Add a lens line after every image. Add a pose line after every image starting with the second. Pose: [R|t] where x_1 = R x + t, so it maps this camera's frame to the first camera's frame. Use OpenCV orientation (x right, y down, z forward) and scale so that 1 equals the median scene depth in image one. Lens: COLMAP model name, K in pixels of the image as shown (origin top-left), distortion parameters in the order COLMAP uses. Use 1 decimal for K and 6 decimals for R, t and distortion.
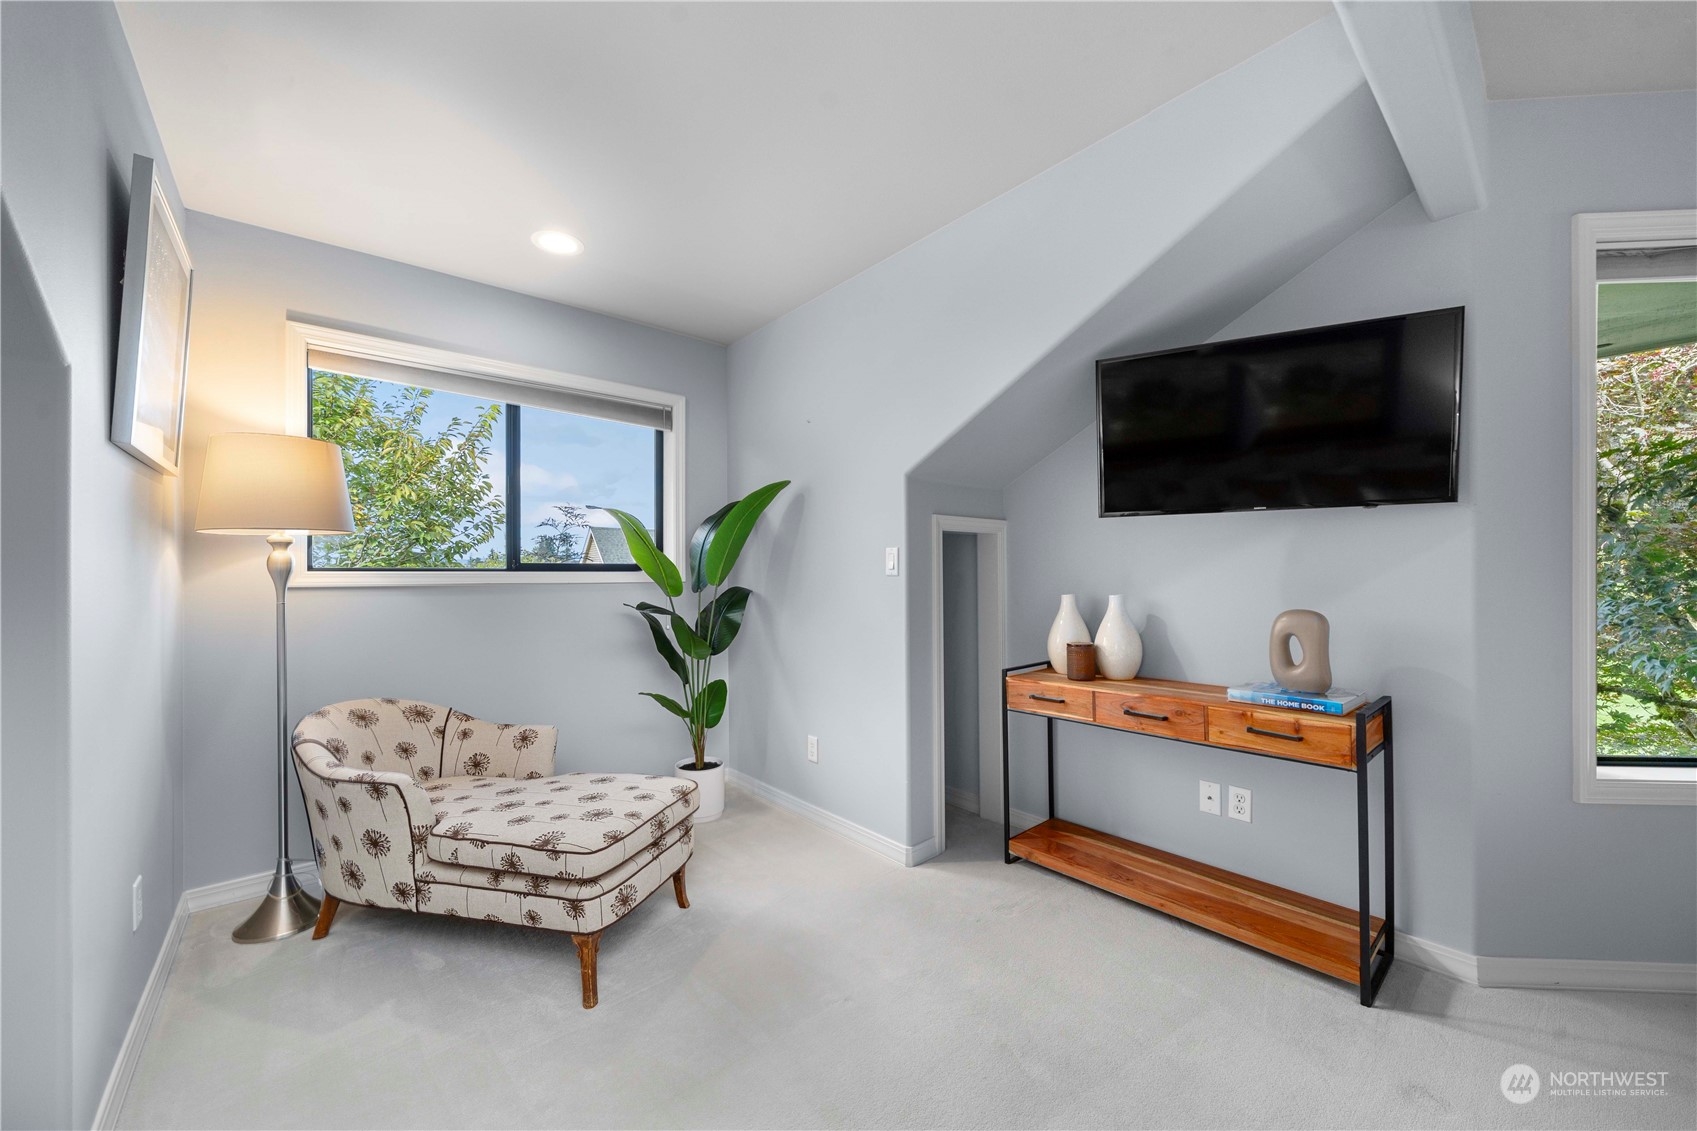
lens RADIAL K [[639.3, 0, 844.1], [0, 639.3, 571.5], [0, 0, 1]] dist [-0.002164, -0.000097]
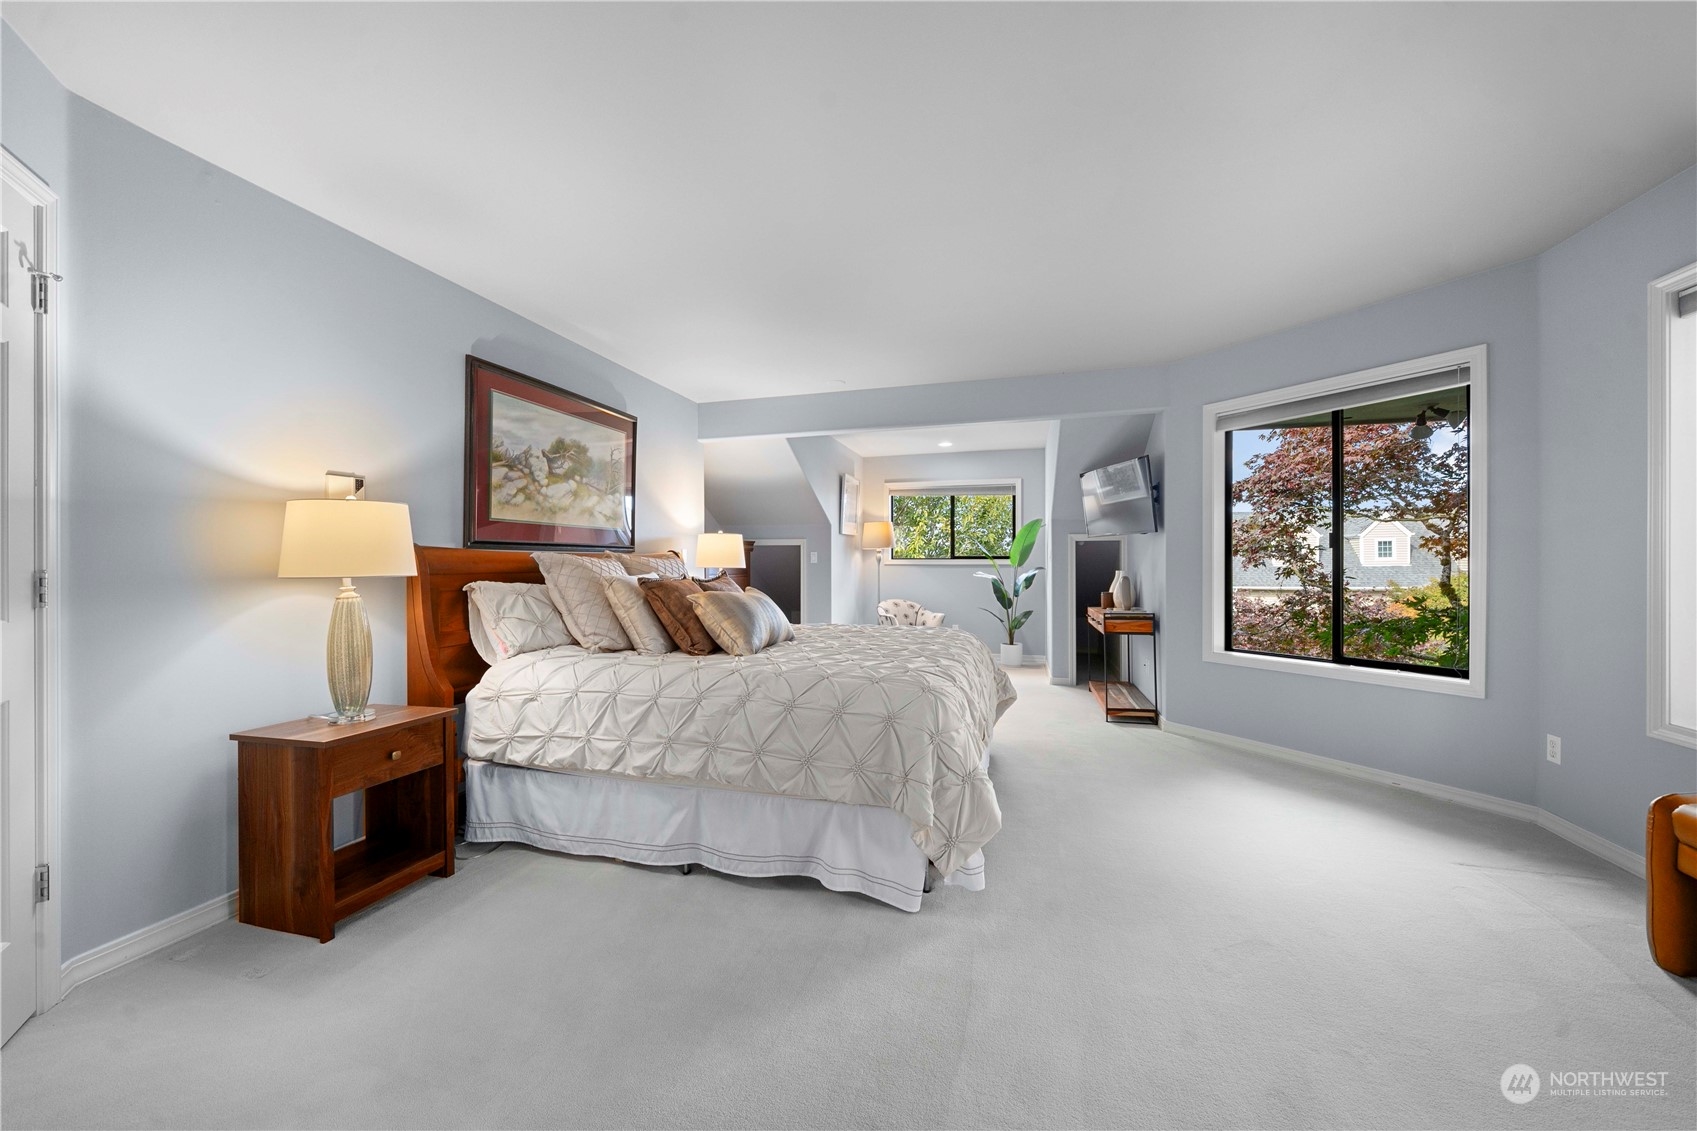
lens RADIAL K [[639.3, 0, 846.6], [0, 639.3, 566.0], [0, 0, 1]] dist [-0.002164, -0.000097]
pose [[0.567159, 0.004033, -0.823598, 1.732342], [0.005520, 0.999947, 0.008698, 0.001769], [0.823590, -0.009480, 0.567107, -1.026866]]
